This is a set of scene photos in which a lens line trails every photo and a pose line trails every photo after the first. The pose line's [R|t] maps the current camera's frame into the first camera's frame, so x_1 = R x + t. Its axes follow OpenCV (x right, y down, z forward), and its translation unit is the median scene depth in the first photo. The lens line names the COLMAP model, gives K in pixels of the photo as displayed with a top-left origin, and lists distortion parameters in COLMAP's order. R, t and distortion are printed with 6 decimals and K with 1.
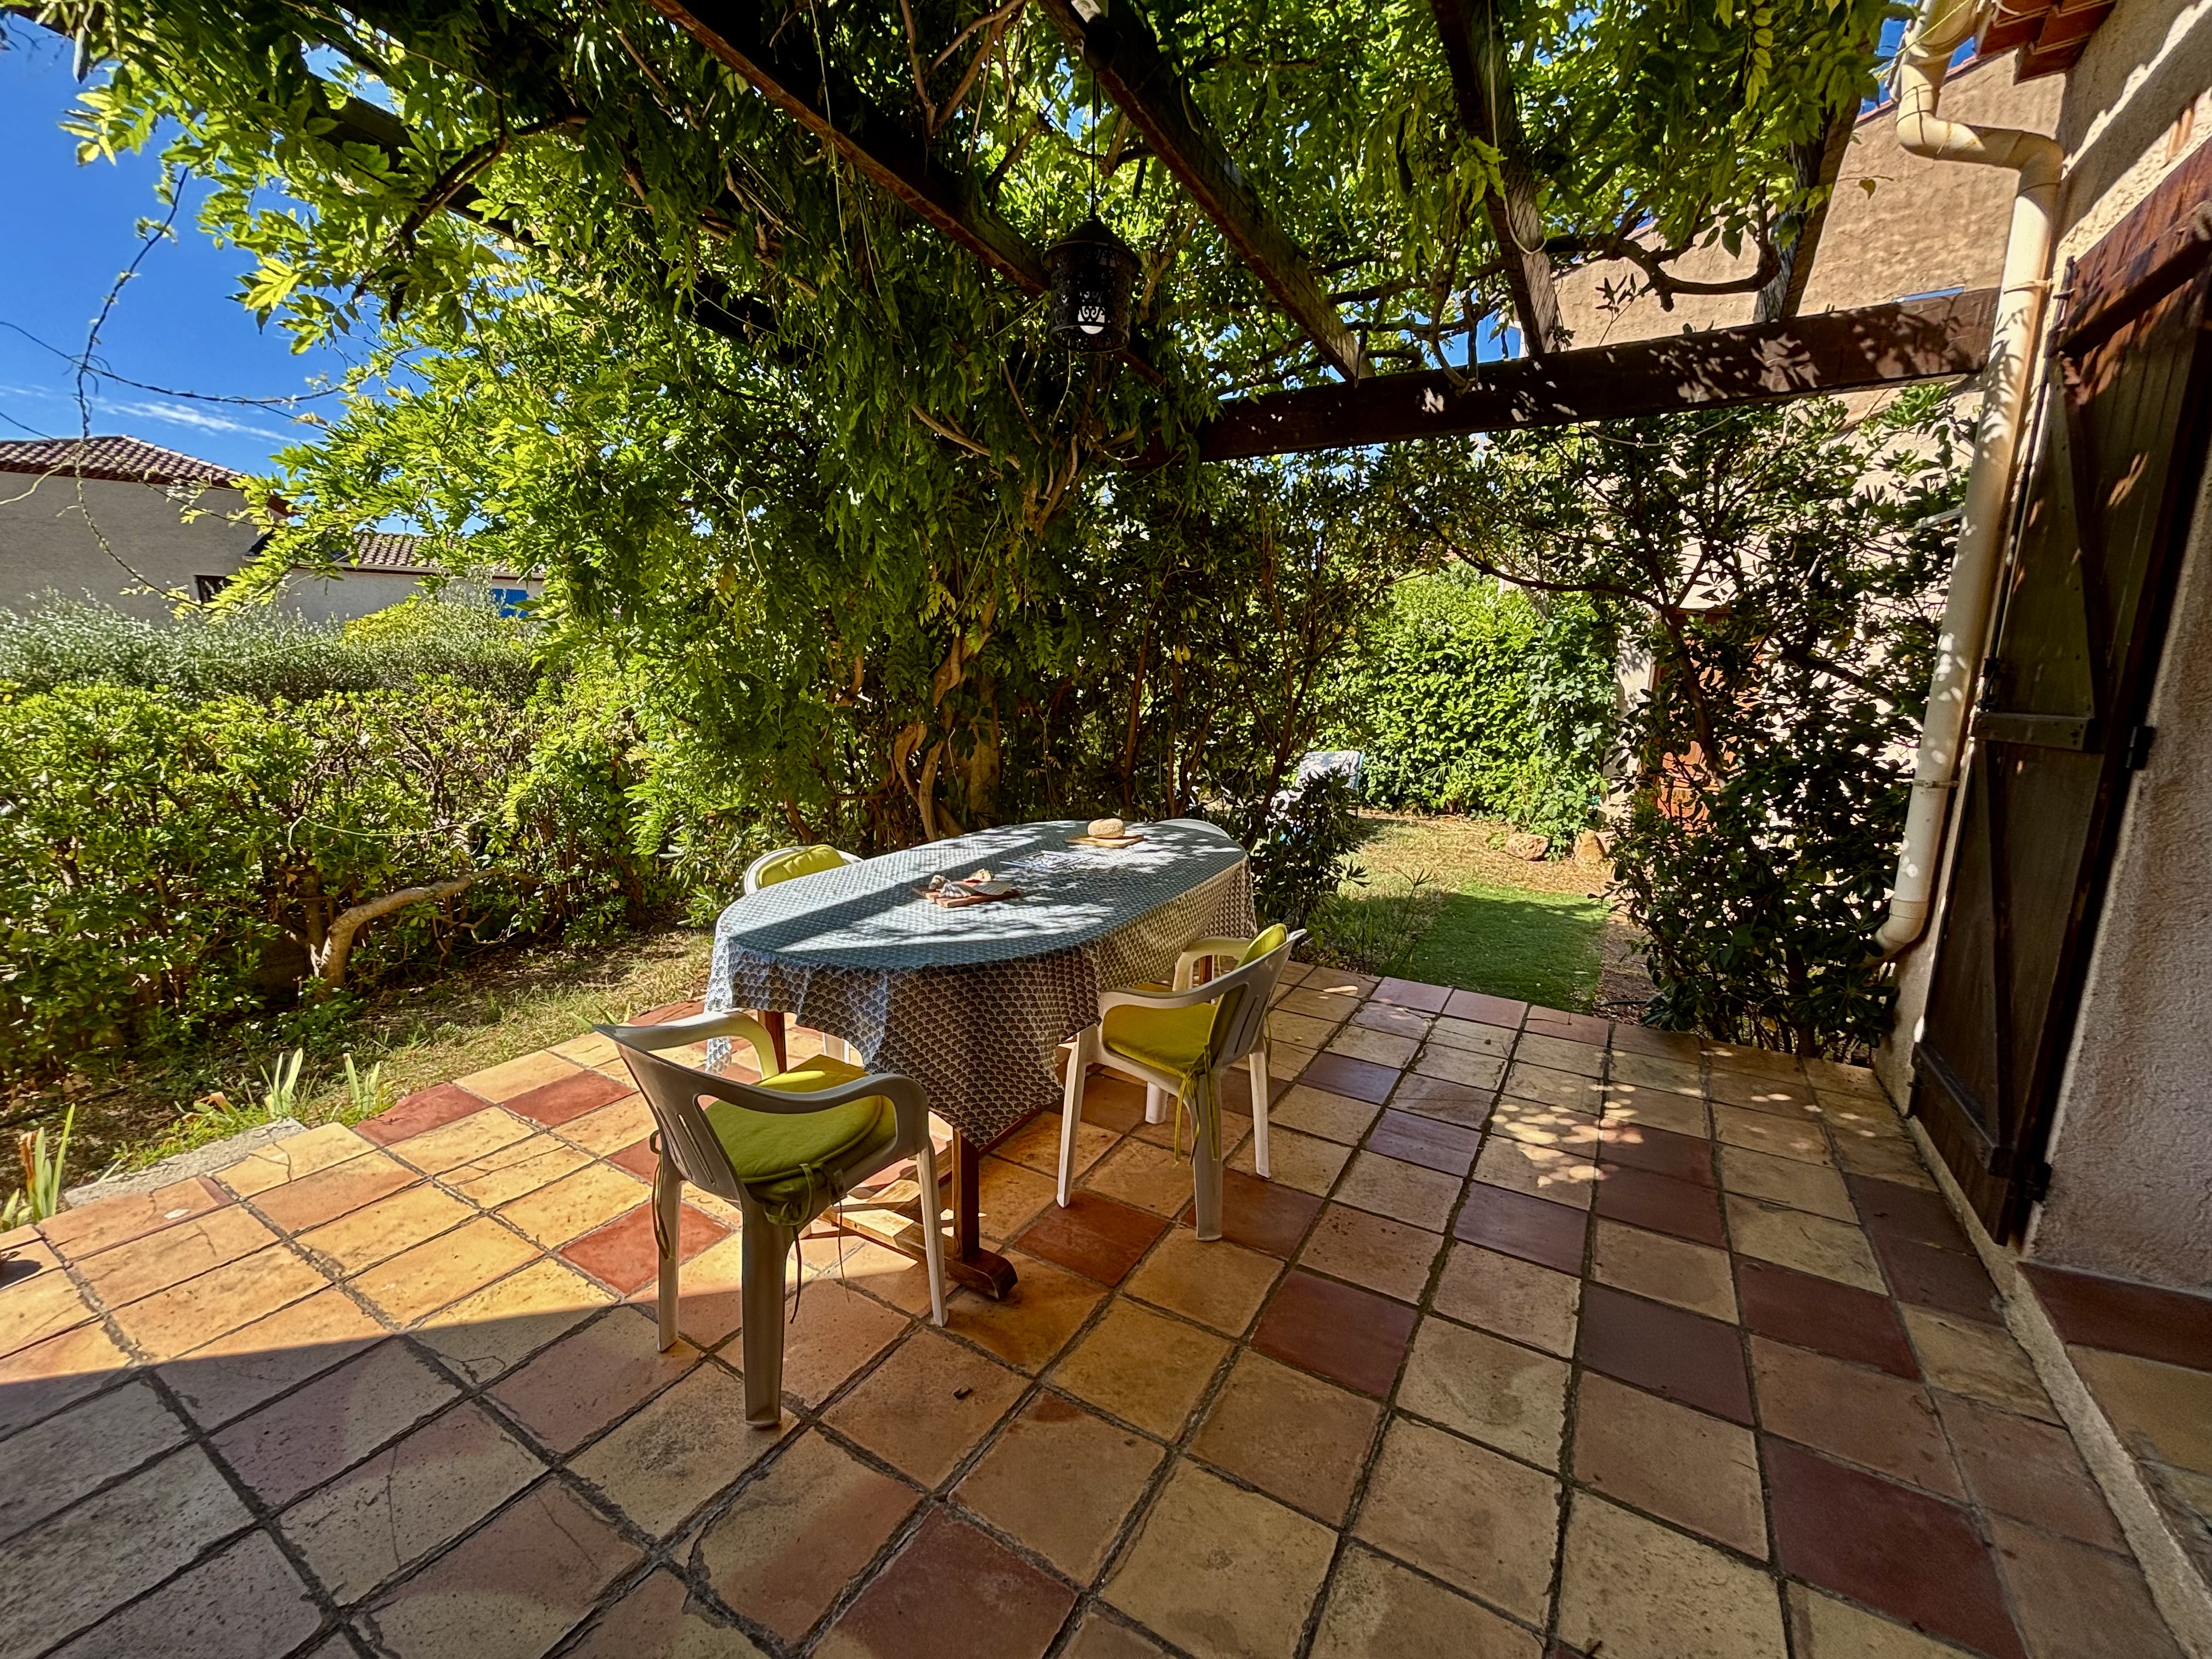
lens RADIAL K [[900.5, 0, 1112.2], [0, 900.5, 830.7], [0, 0, 1]] dist [-0.009866, -0.000178]
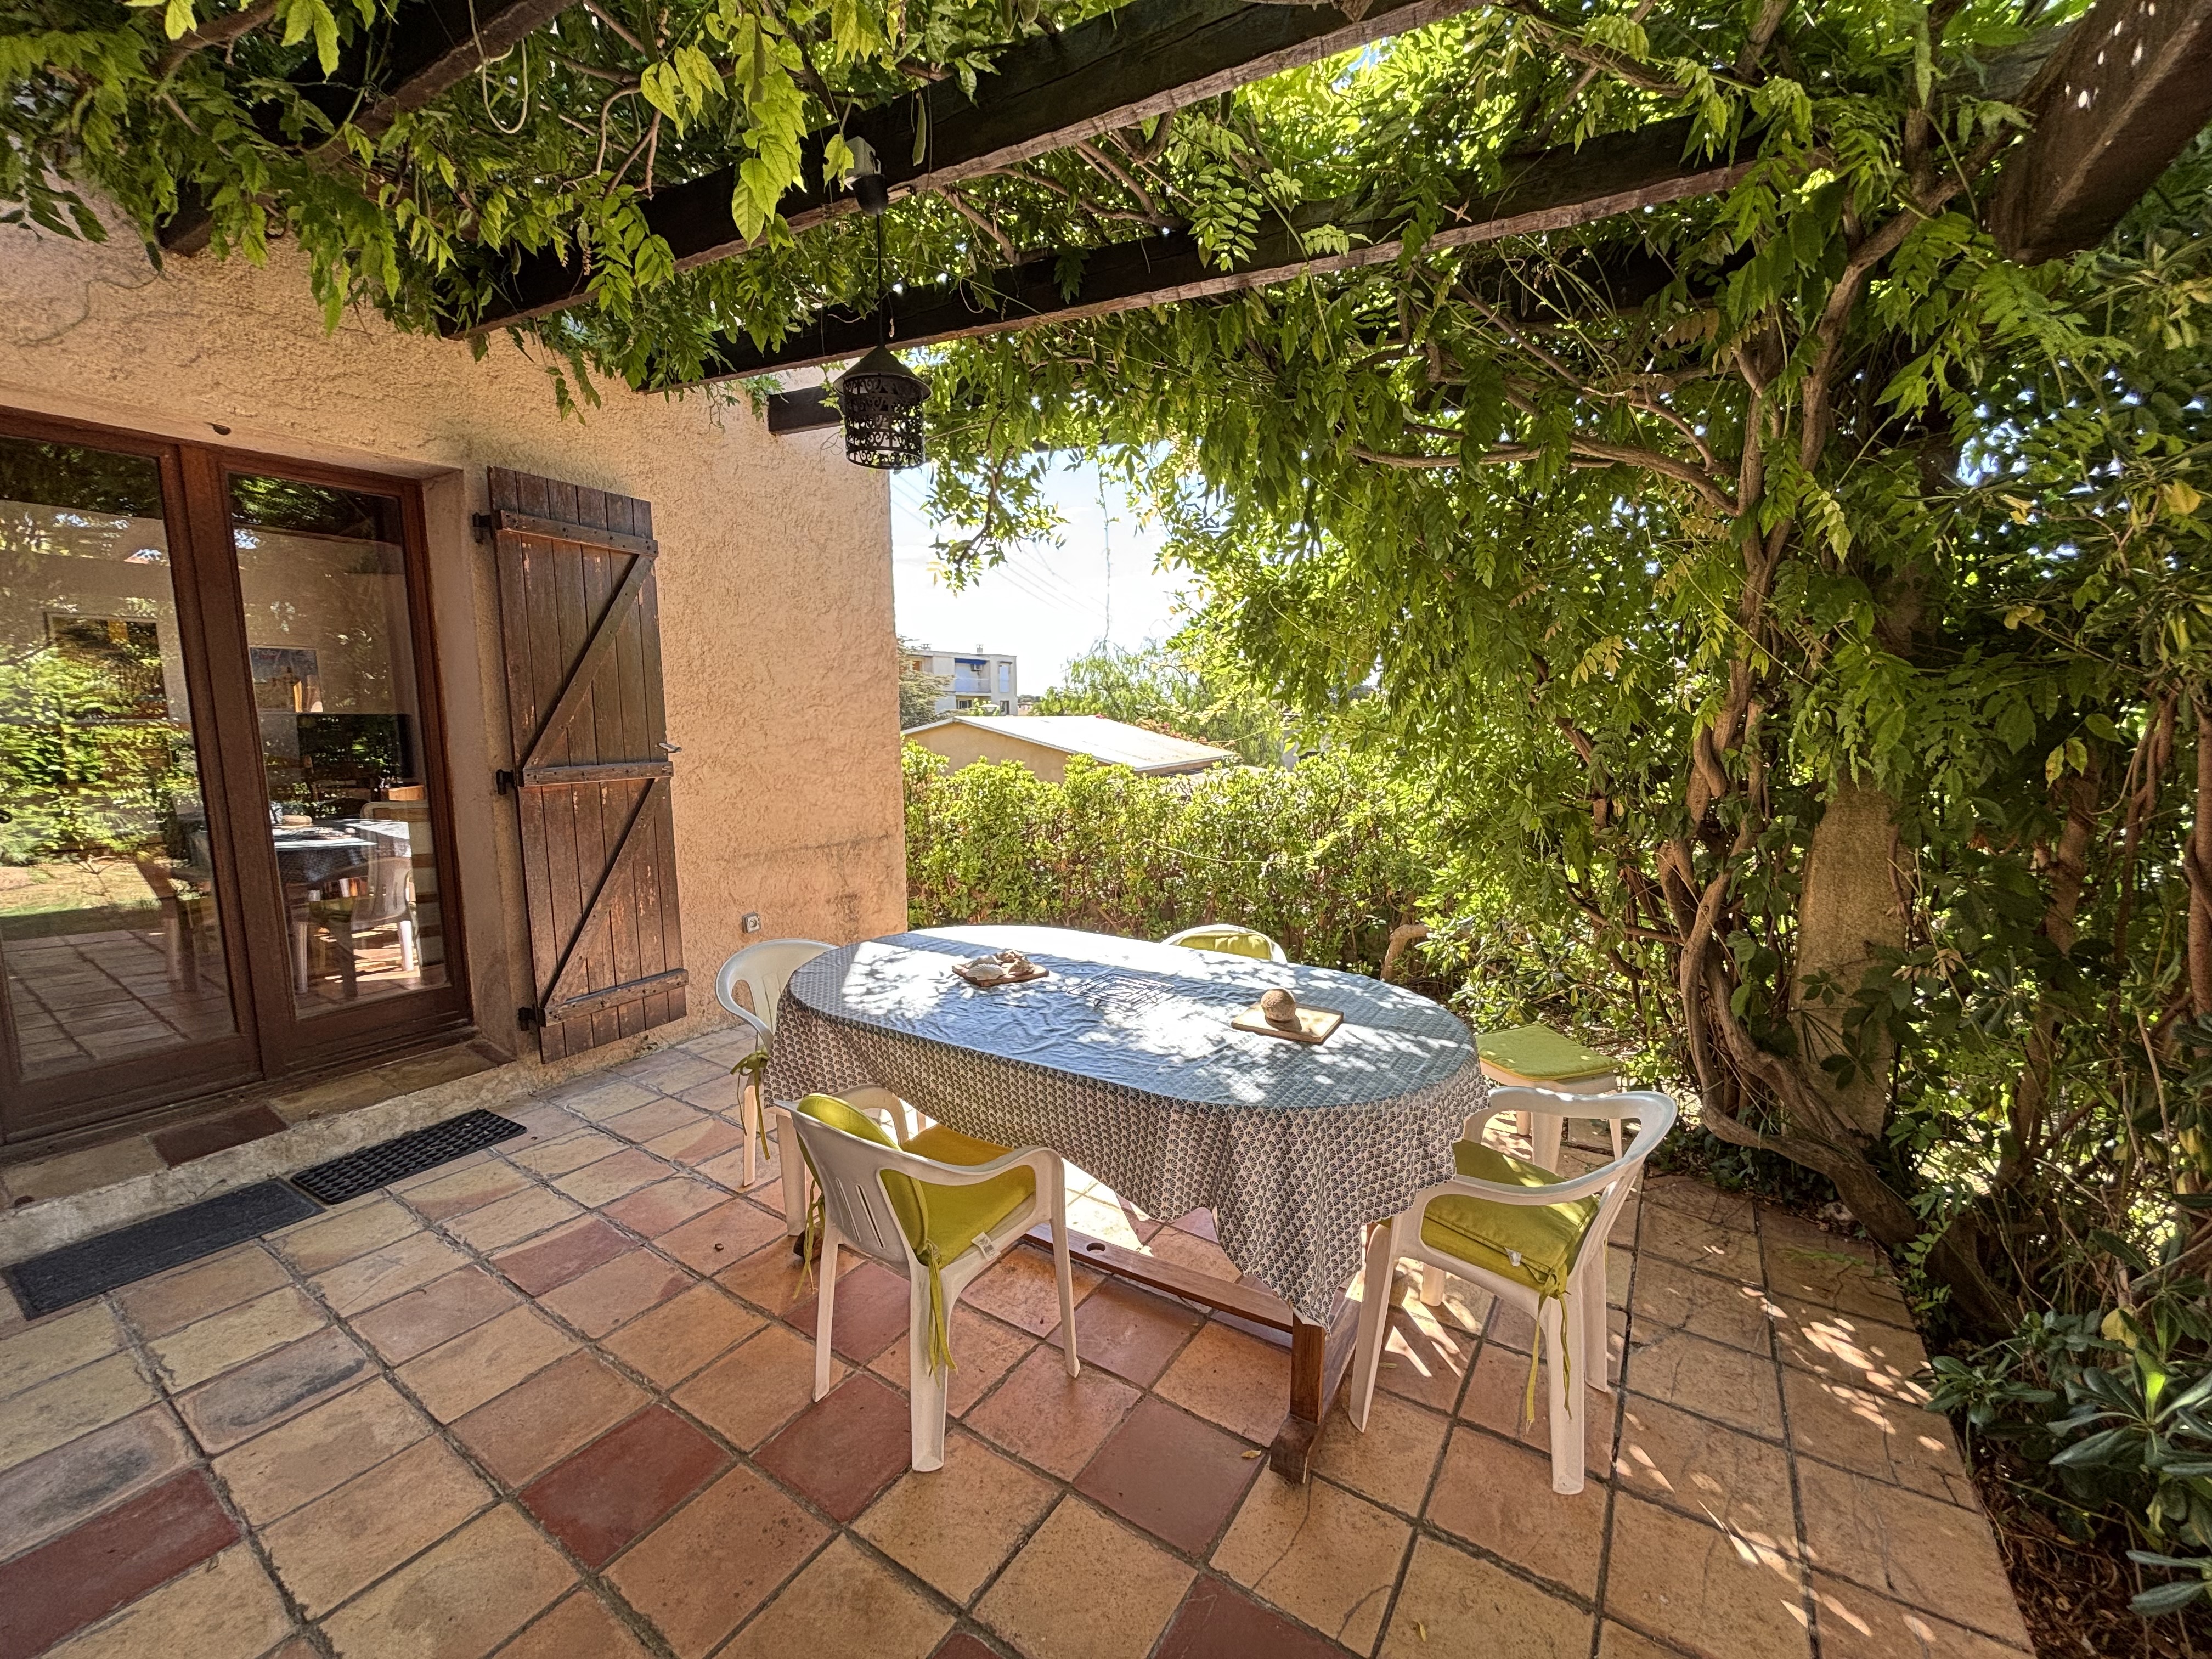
lens RADIAL K [[900.5, 0, 1112.2], [0, 900.5, 830.7], [0, 0, 1]] dist [-0.009866, -0.000178]
pose [[-0.033939, 0.125674, -0.991491, 0.955772], [-0.187049, 0.973734, 0.129826, -0.282624], [0.981764, 0.189864, -0.009541, 1.232675]]
